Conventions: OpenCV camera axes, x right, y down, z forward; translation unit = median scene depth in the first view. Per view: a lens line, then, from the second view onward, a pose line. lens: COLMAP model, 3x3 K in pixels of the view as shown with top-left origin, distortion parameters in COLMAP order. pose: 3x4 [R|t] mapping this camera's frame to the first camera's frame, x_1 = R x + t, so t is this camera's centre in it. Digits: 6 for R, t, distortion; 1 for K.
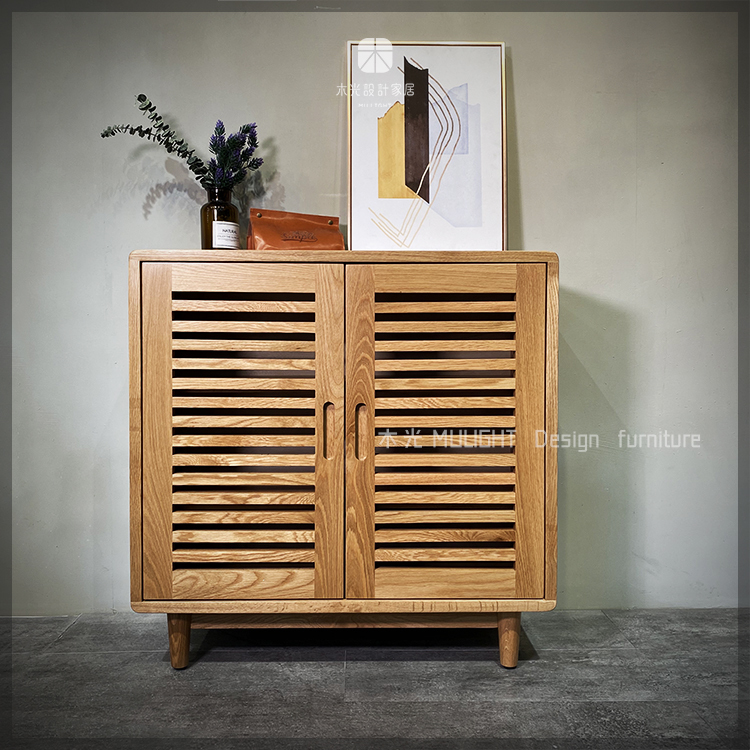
lens RADIAL K [[778.2, 0, 364.2], [0, 778.2, 373.1], [0, 0, 1]] dist [0.075855, -0.106947]
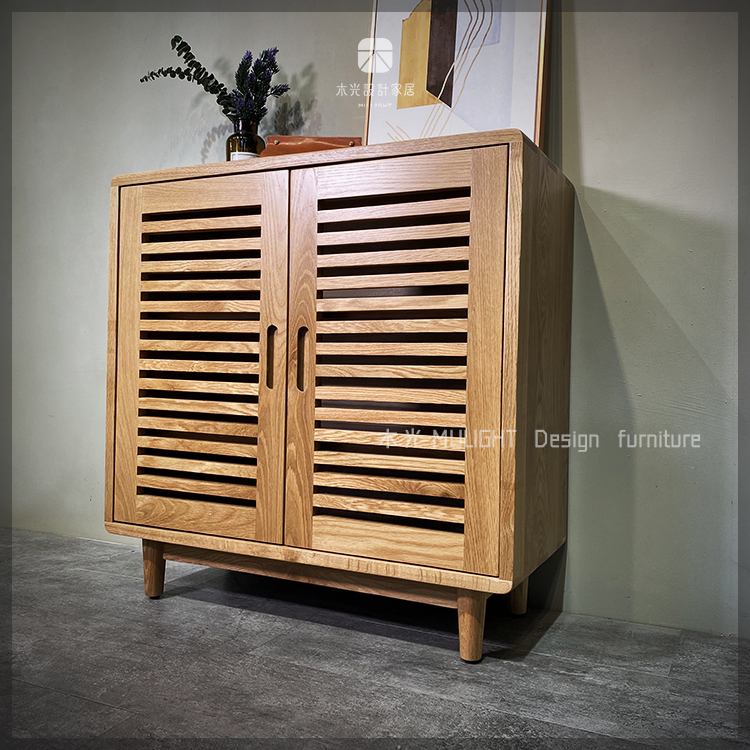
lens RADIAL K [[778.2, 0, 364.2], [0, 778.2, 373.1], [0, 0, 1]] dist [0.075855, -0.106947]
pose [[0.886499, 0.024396, -0.462086, 0.466551], [-0.036870, 0.999158, -0.017982, 0.104480], [0.461259, 0.032978, 0.886653, 0.244126]]
